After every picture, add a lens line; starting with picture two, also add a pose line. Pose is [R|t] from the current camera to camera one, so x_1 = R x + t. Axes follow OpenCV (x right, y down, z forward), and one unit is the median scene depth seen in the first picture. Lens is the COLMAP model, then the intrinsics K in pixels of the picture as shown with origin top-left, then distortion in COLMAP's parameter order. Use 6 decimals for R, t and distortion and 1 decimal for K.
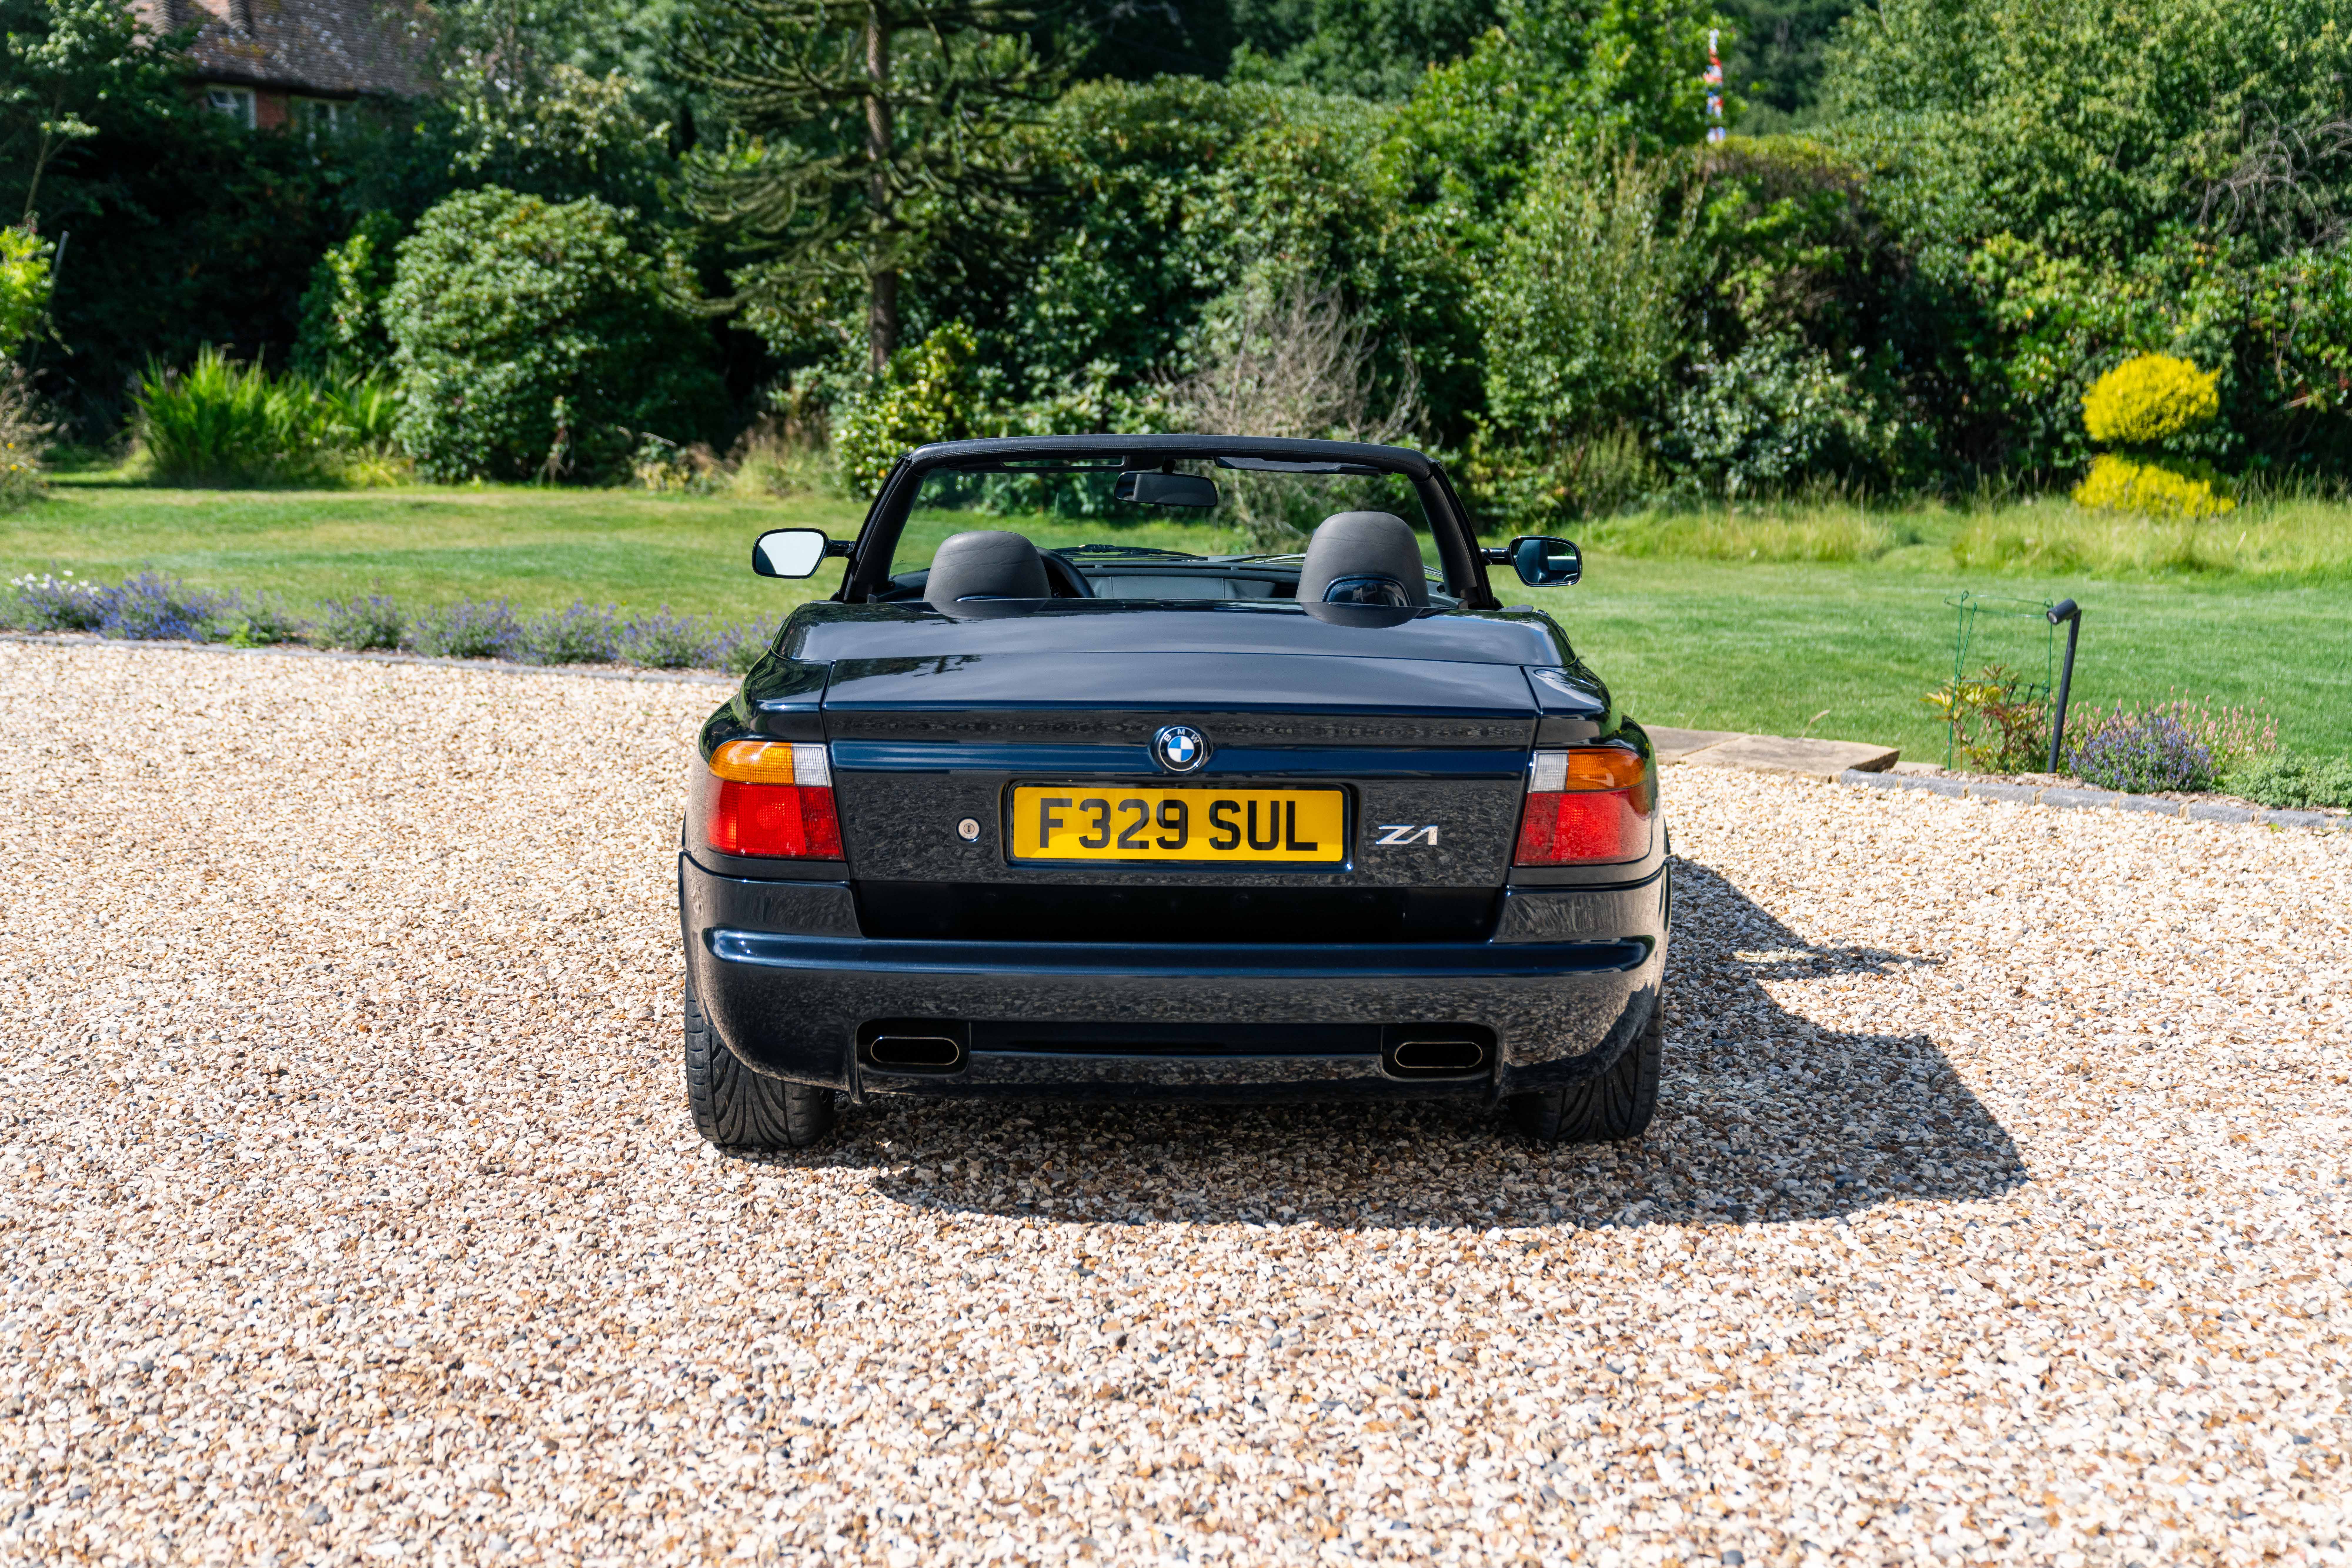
lens RADIAL K [[2964.8, 0, 1176.0], [0, 2964.8, 775.3], [0, 0, 1]] dist [0.005996, 0.000000]
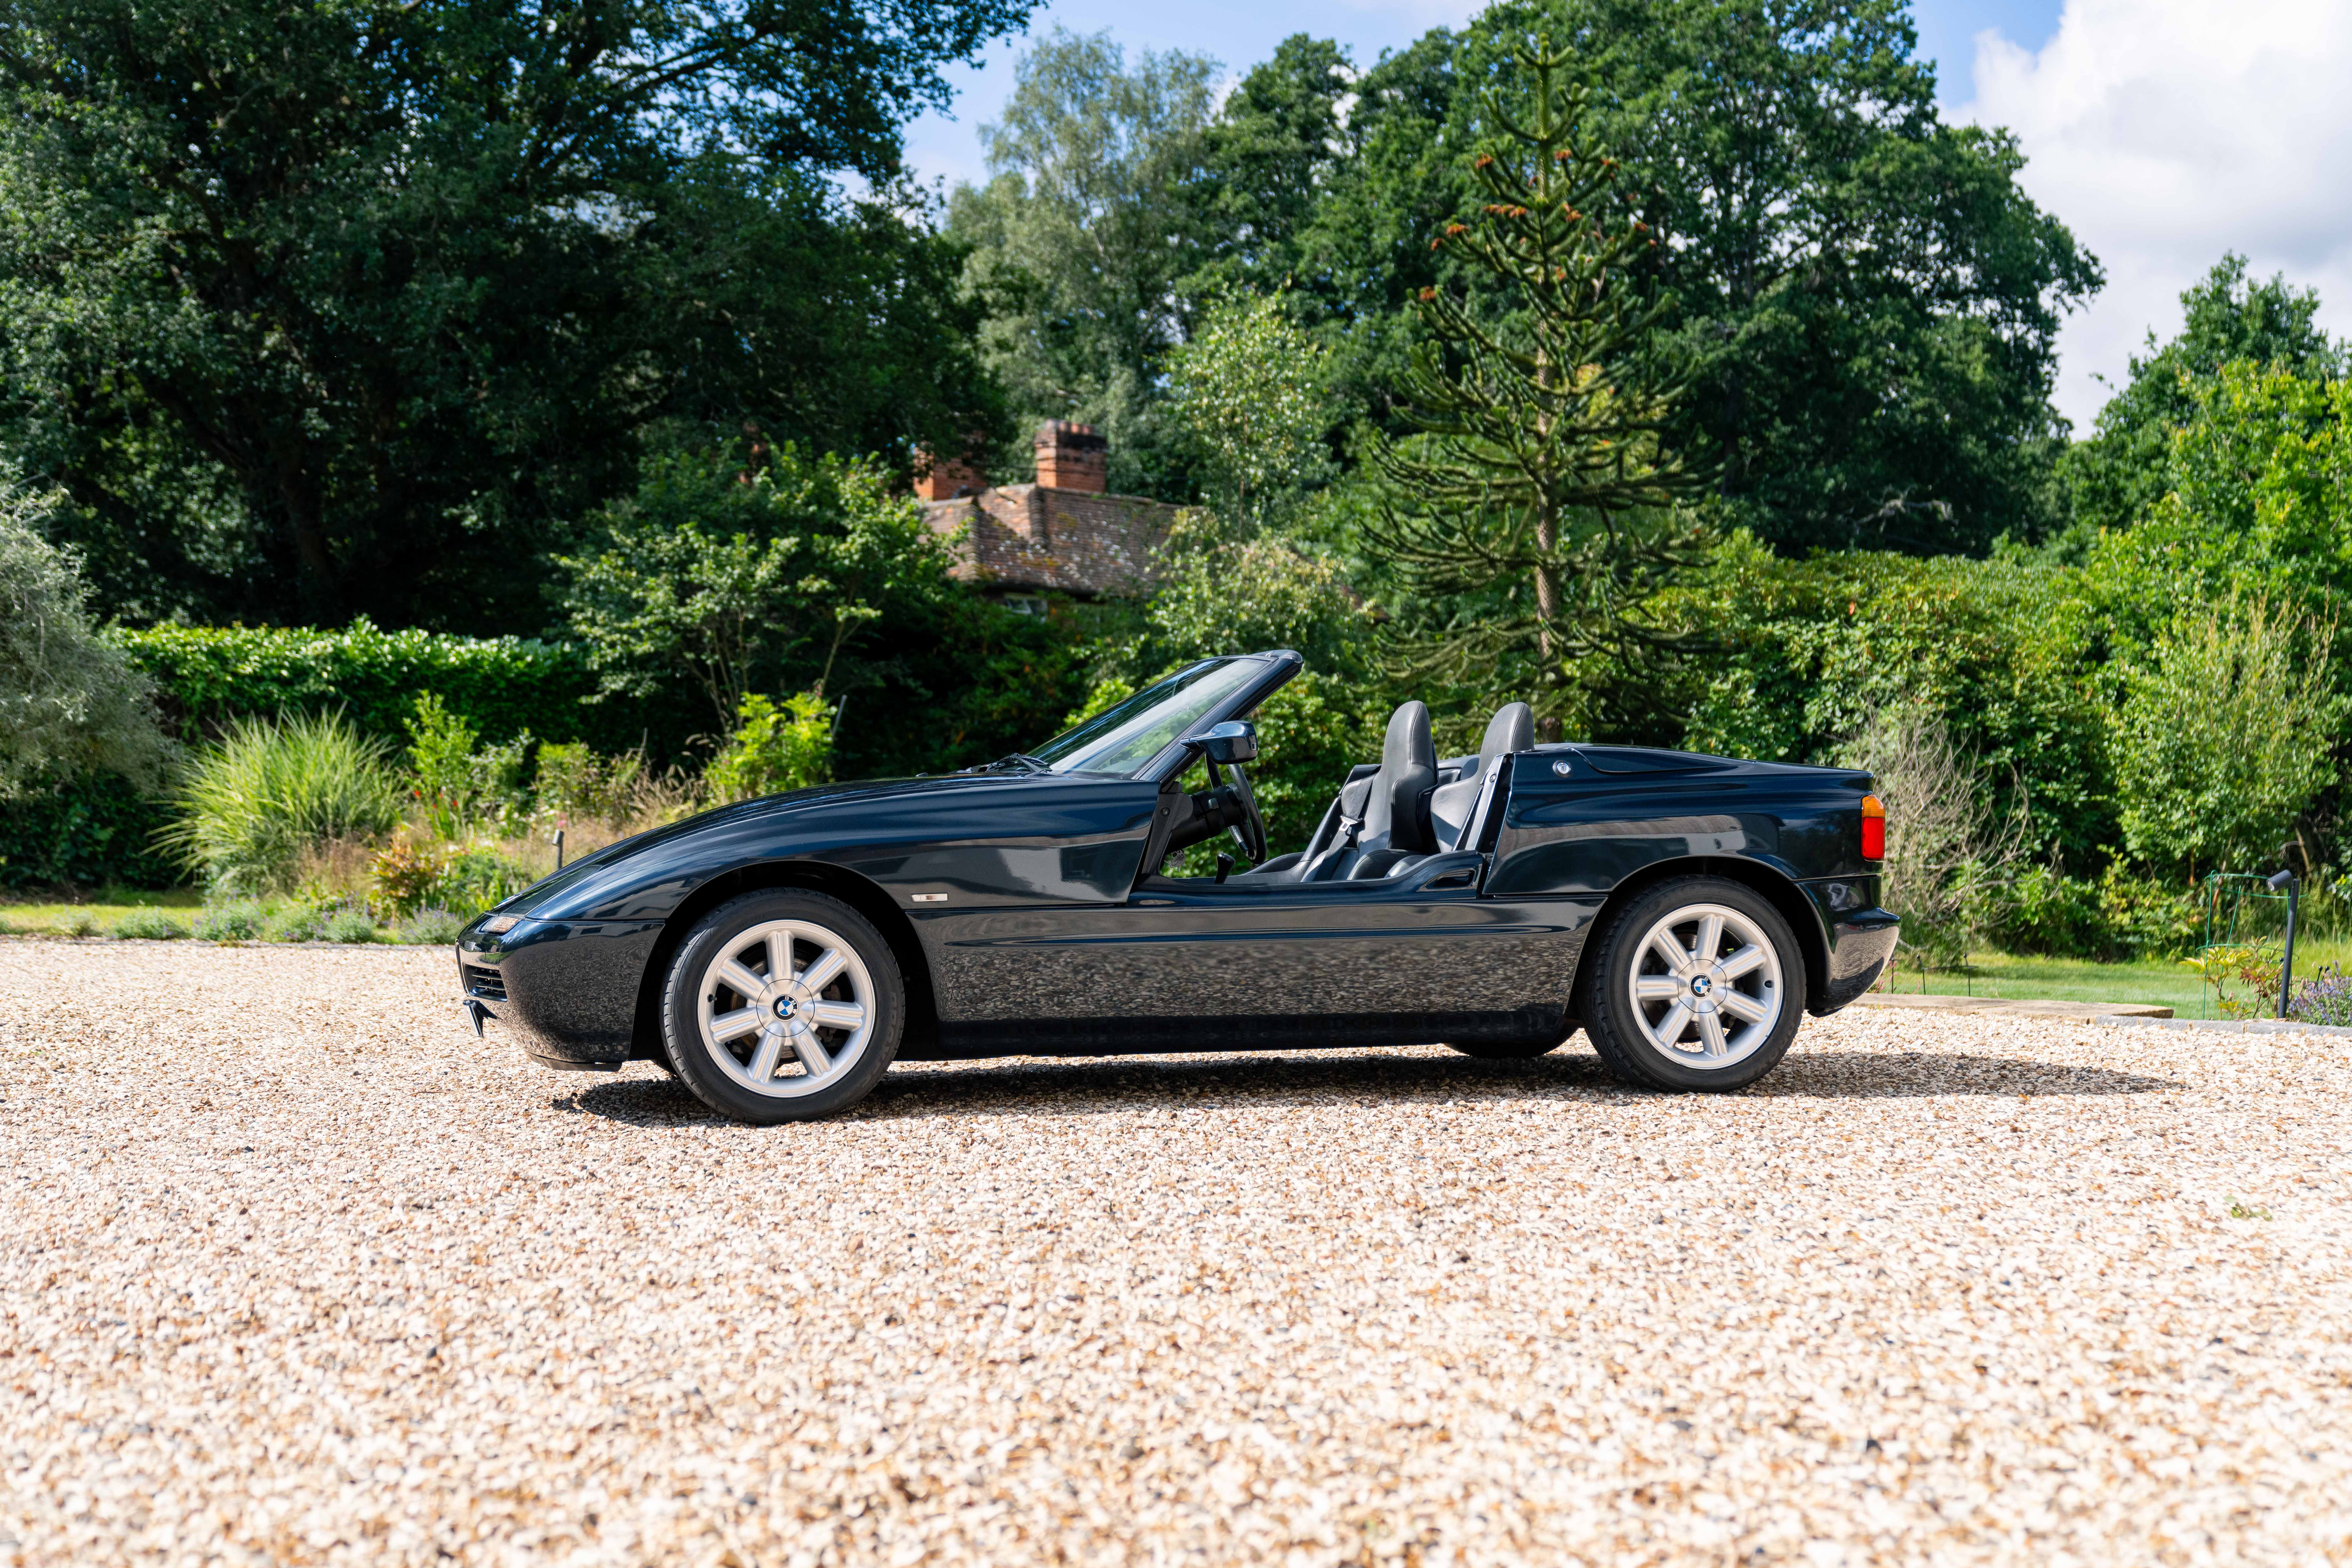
lens RADIAL K [[3074.8, 0, 1162.0], [0, 3074.8, 785.4], [0, 0, 1]] dist [-0.005911, 0.000000]
pose [[0.963578, -0.008271, -0.267298, 0.063097], [-0.037086, 0.985731, -0.164192, 0.041783], [0.264842, 0.168125, 0.949522, -0.101520]]
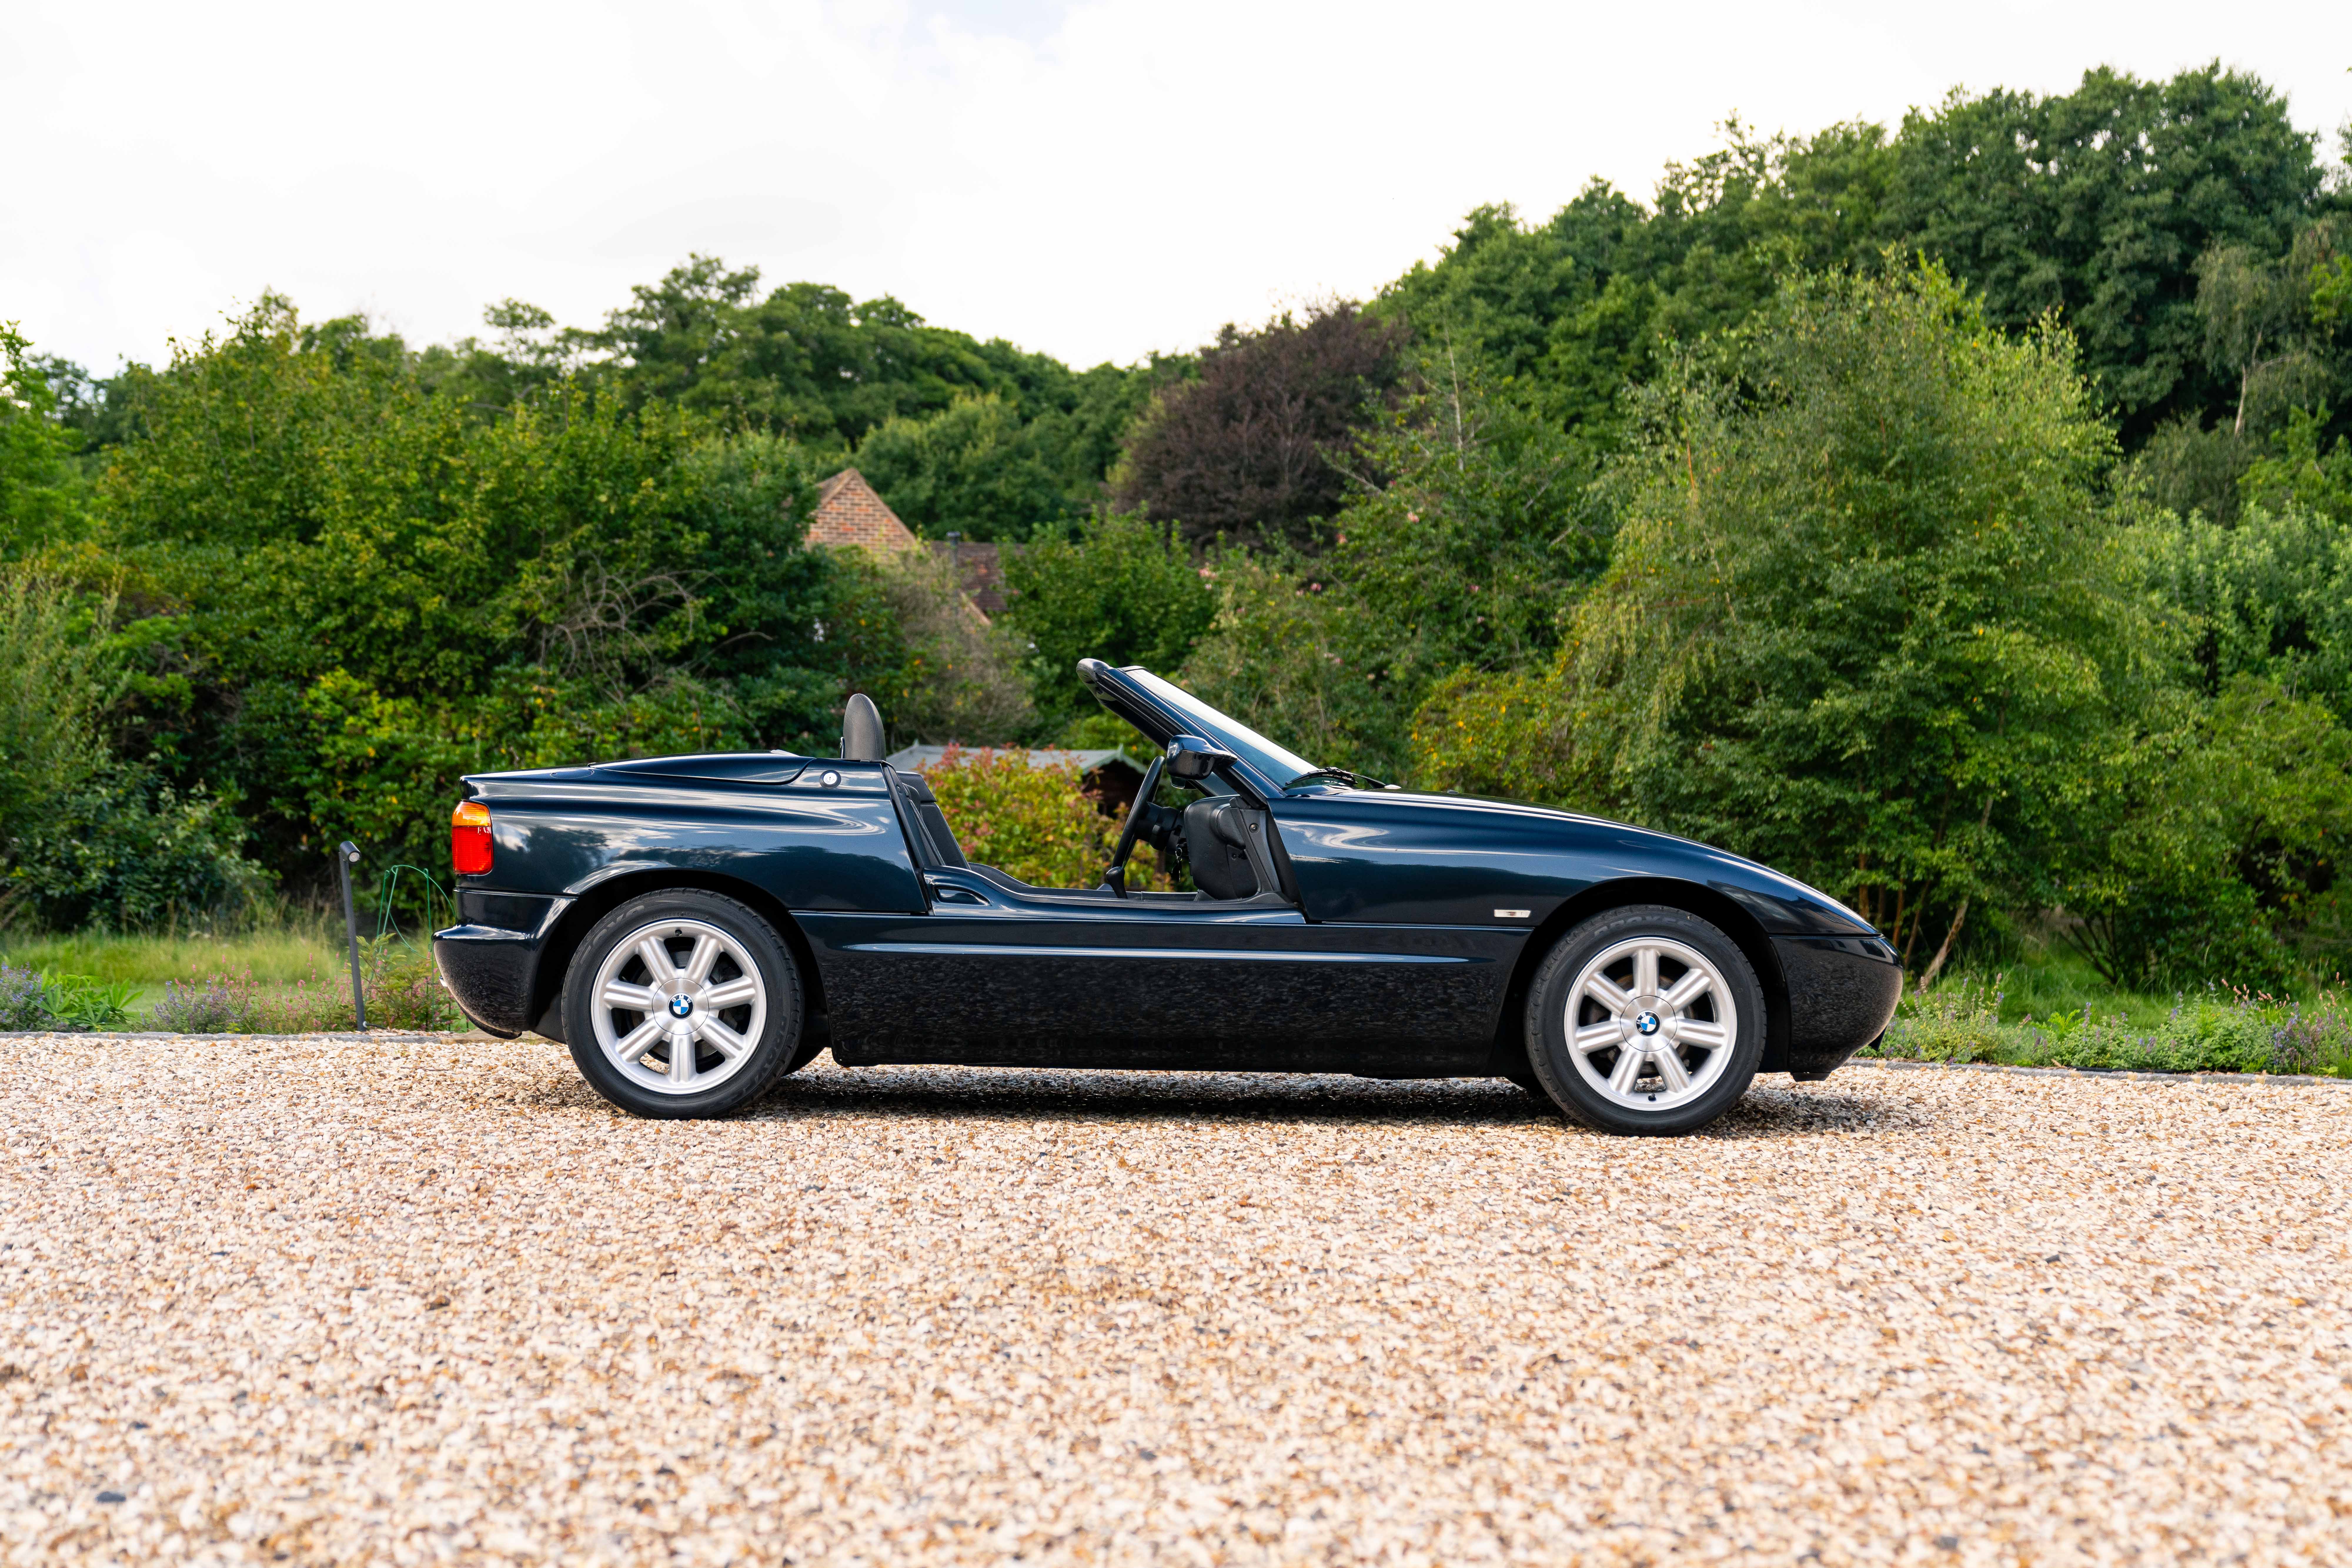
lens RADIAL K [[3293.7, 0, 1179.0], [0, 3293.7, 793.8], [0, 0, 1]] dist [0.012743, 0.000000]
pose [[0.813325, 0.017099, 0.581558, -0.138283], [0.076035, 0.987872, -0.135383, 0.026654], [-0.576820, 0.154329, 0.802161, -0.015612]]
